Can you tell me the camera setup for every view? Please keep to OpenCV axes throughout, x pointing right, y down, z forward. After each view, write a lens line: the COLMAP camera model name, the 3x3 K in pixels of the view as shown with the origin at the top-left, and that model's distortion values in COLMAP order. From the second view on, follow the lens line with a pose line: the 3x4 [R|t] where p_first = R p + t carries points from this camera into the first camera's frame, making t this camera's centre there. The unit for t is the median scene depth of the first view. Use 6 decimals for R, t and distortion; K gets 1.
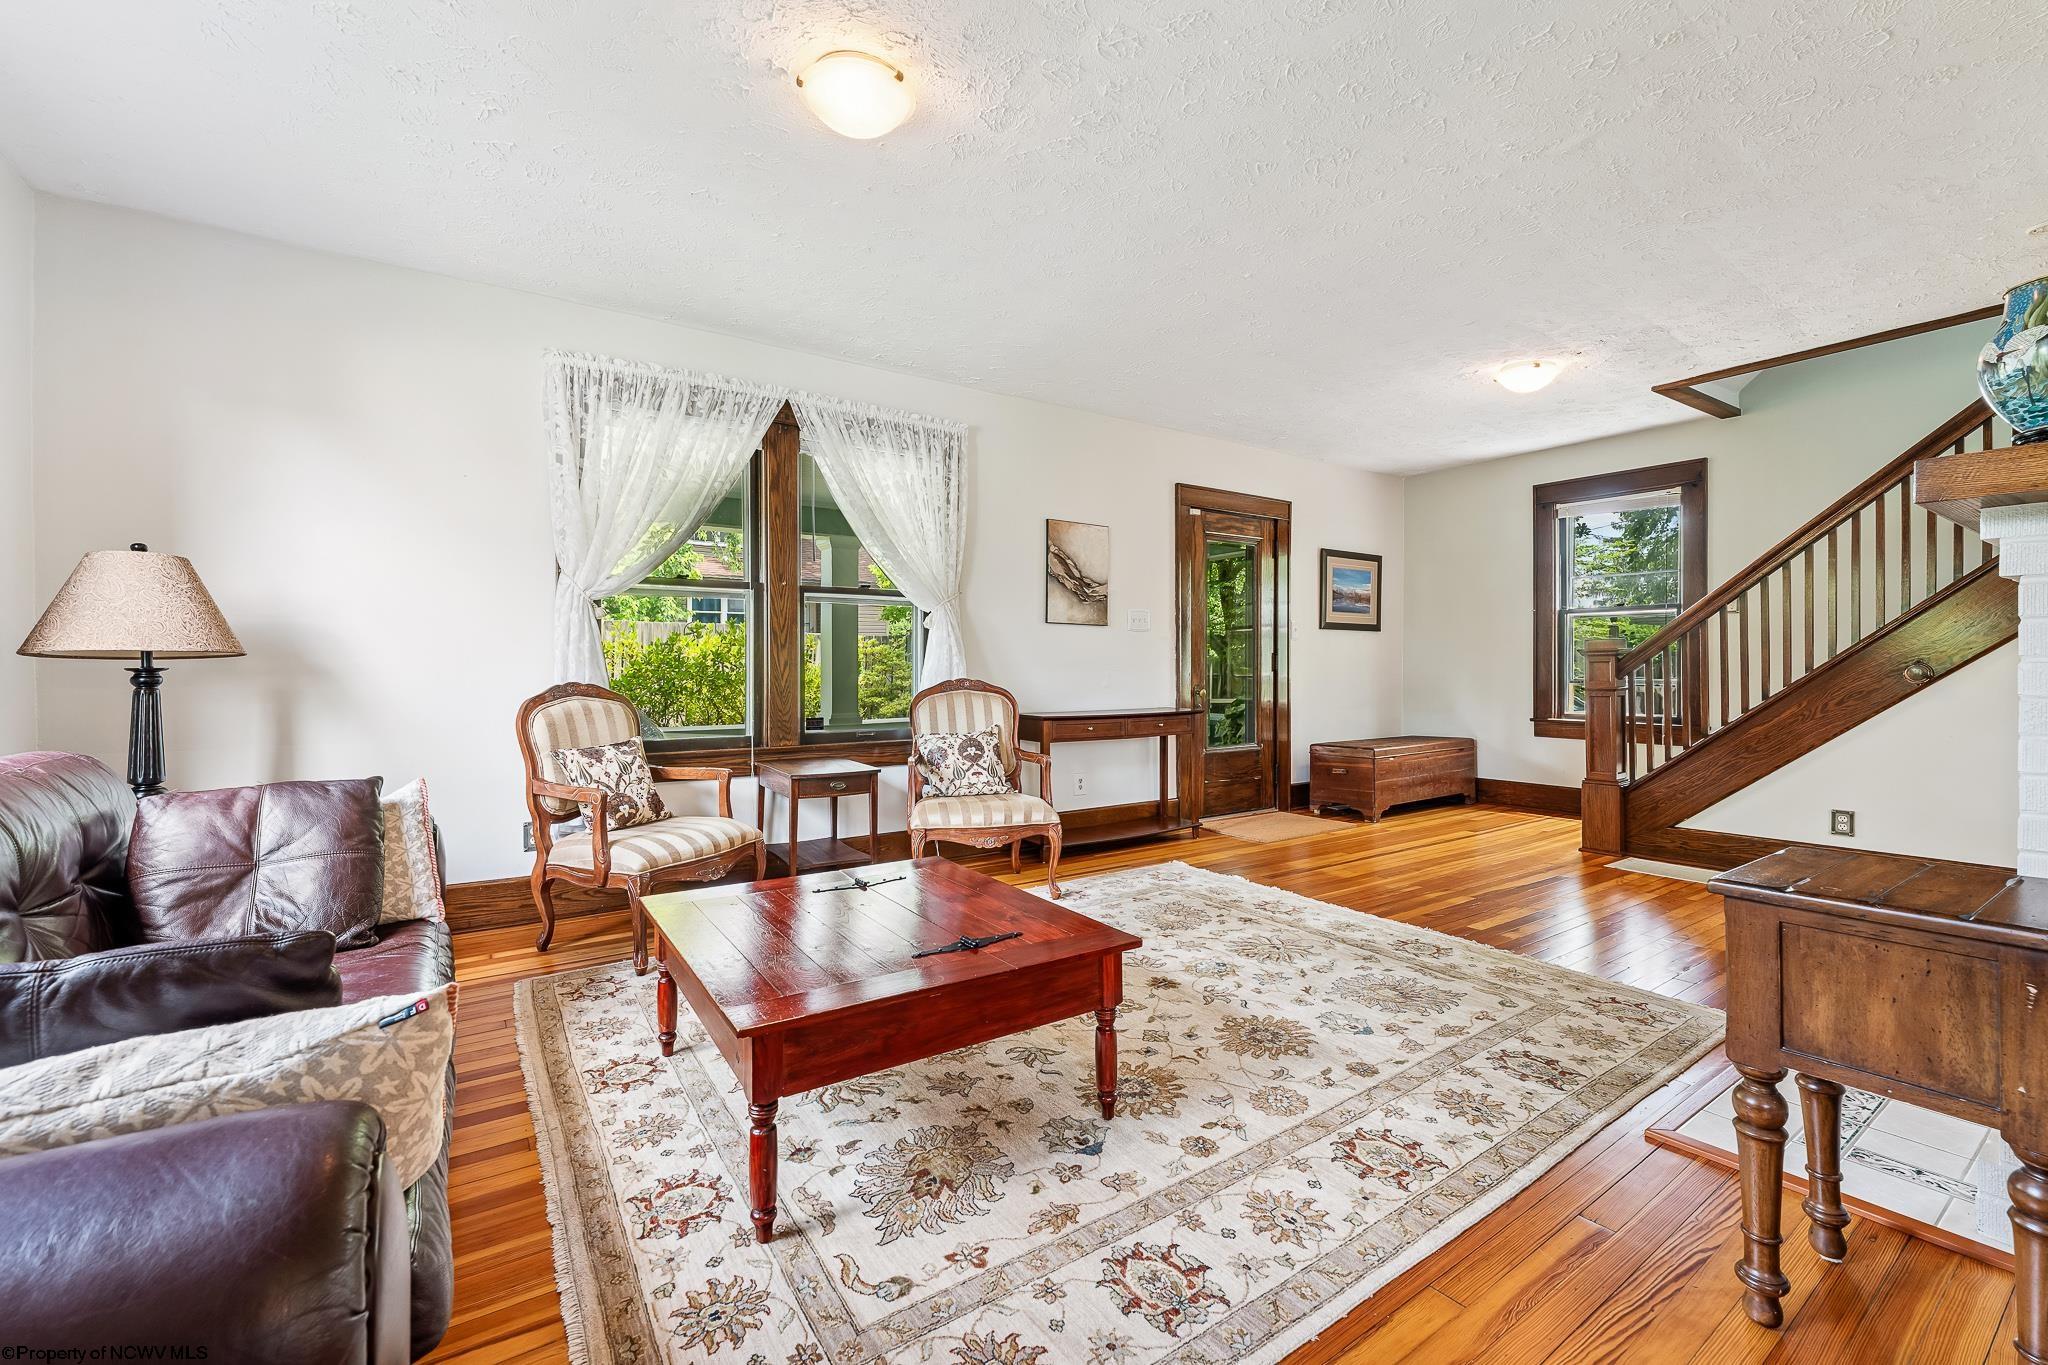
lens RADIAL K [[853.8, 0, 1011.4], [0, 853.8, 667.4], [0, 0, 1]] dist [-0.004838, 0.000871]
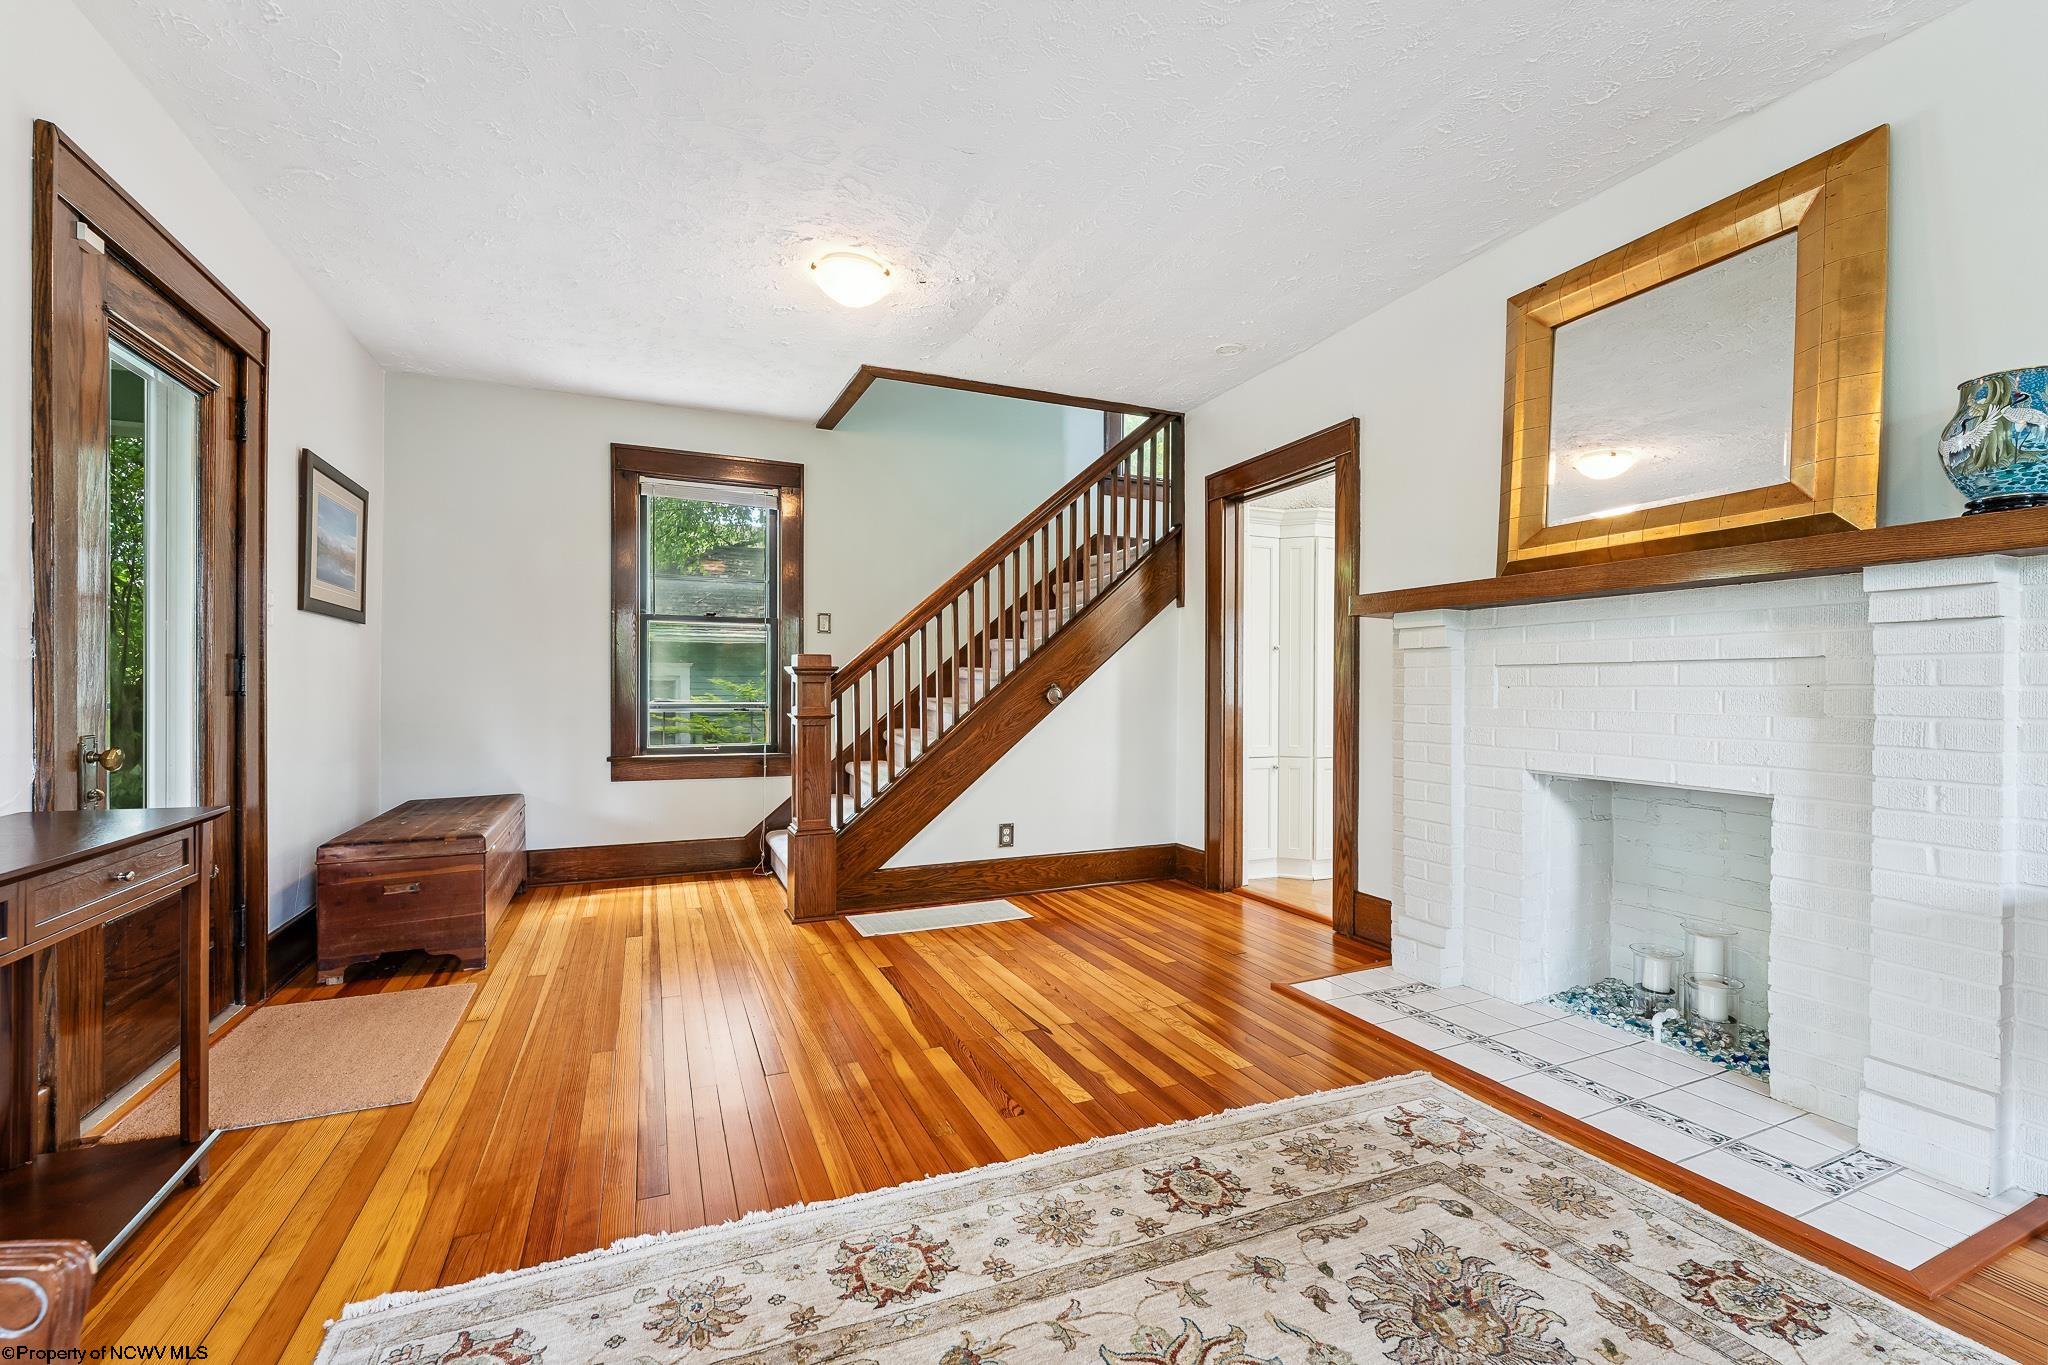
lens RADIAL K [[853.8, 0, 1014.5], [0, 853.8, 690.1], [0, 0, 1]] dist [-0.004838, 0.000871]
pose [[0.183304, 0.000519, 0.983056, -0.098597], [-0.004700, 0.999989, 0.000348, -0.000638], [-0.983045, -0.004685, 0.183304, 0.994013]]
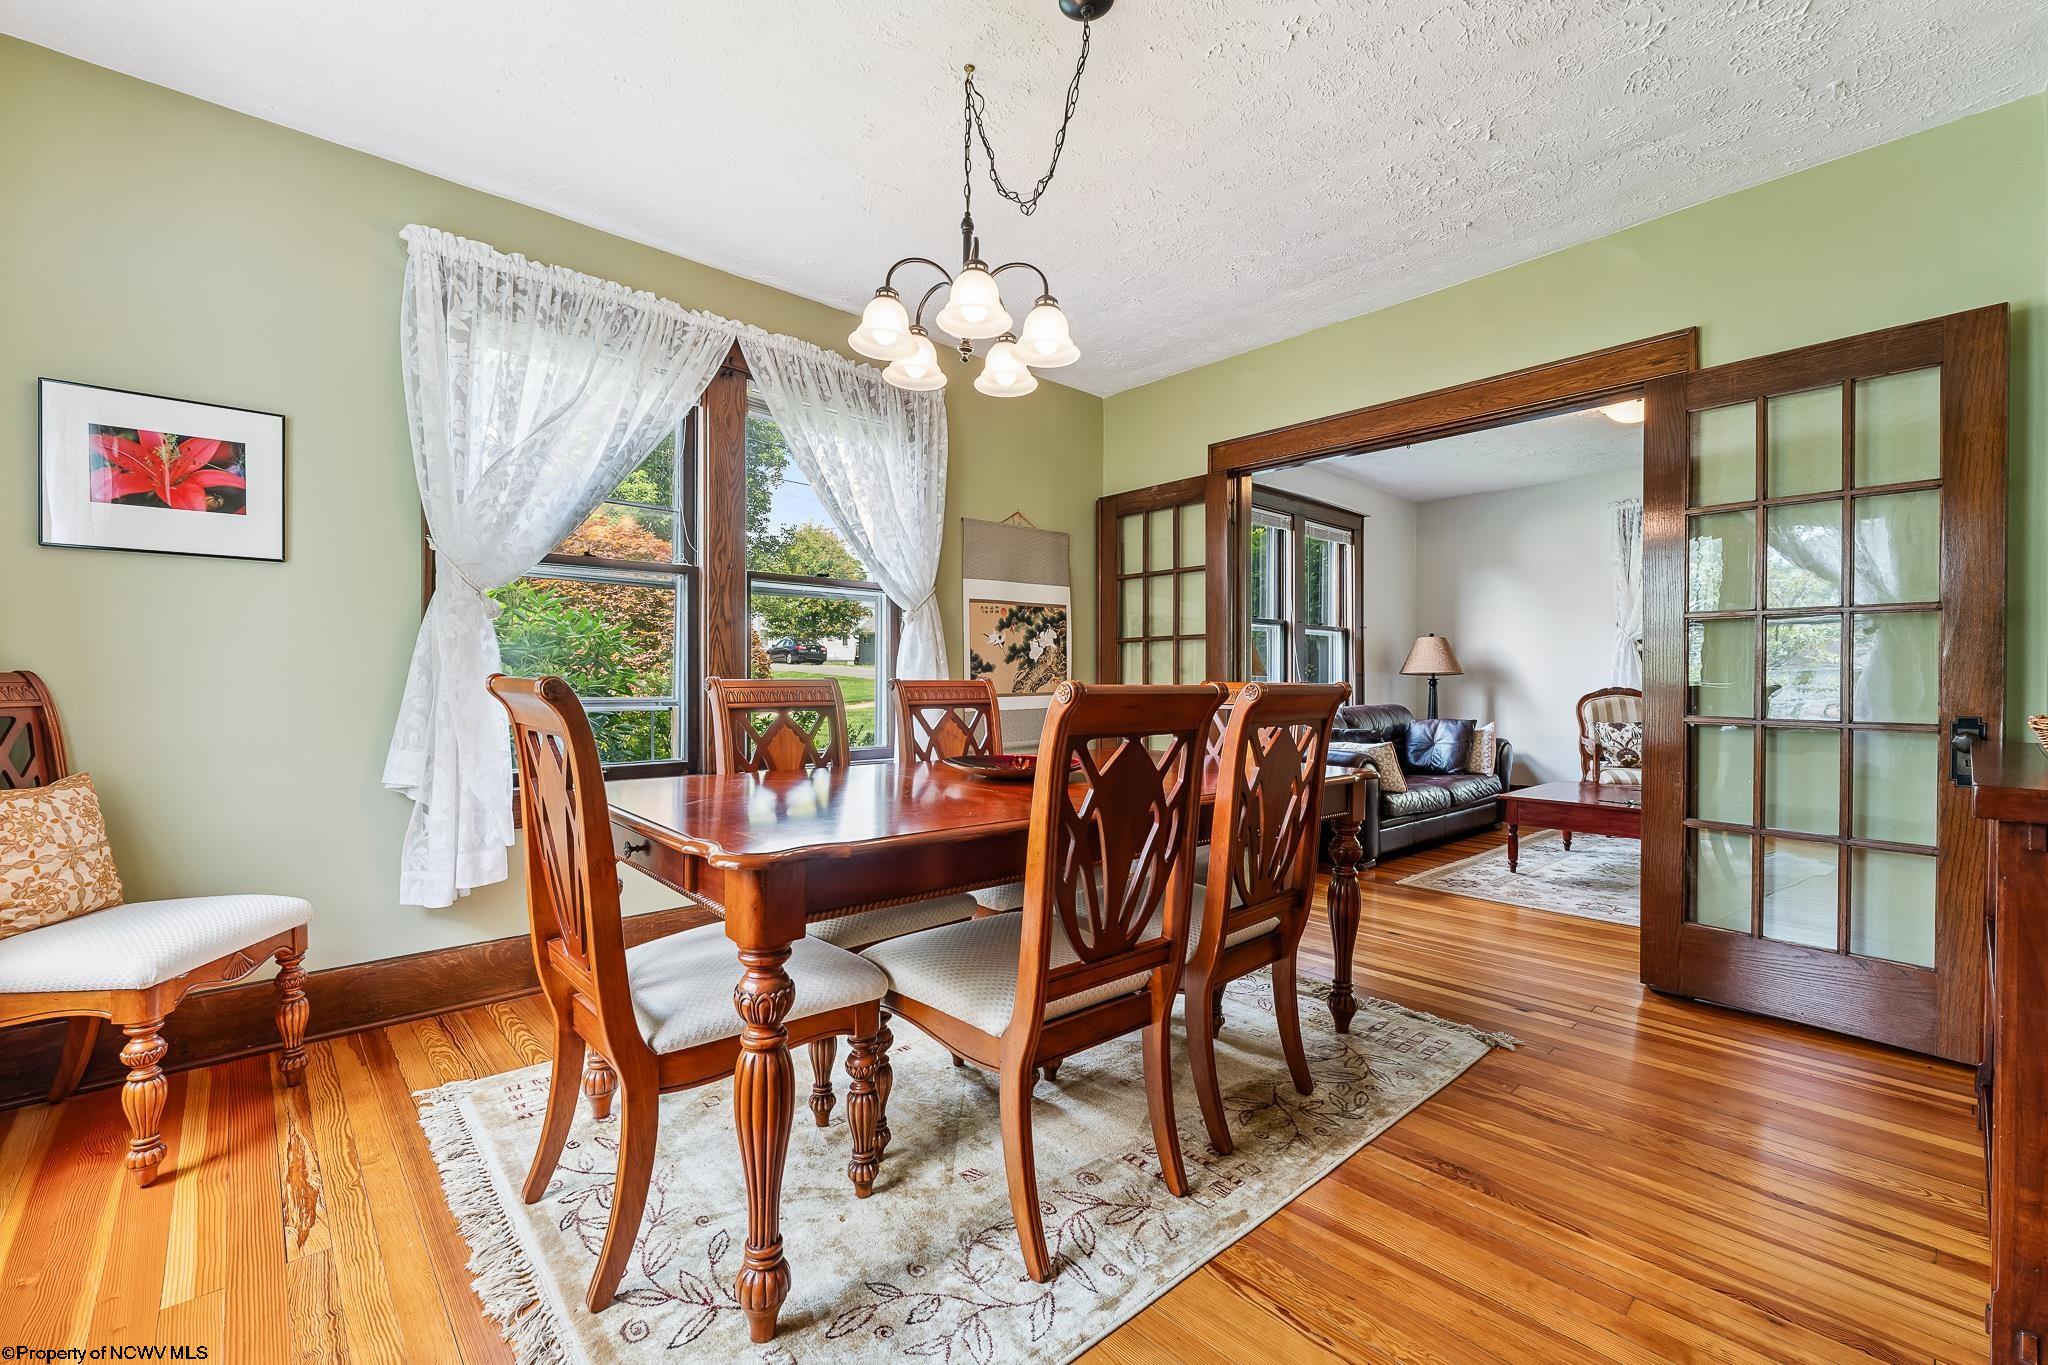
lens RADIAL K [[853.8, 0, 1023.3], [0, 853.8, 692.0], [0, 0, 1]] dist [-0.004838, 0.000871]
pose [[0.145104, 0.017728, -0.989258, 1.166535], [-0.000443, 0.999841, 0.017853, -0.003494], [0.989416, -0.002152, 0.145088, -0.541646]]
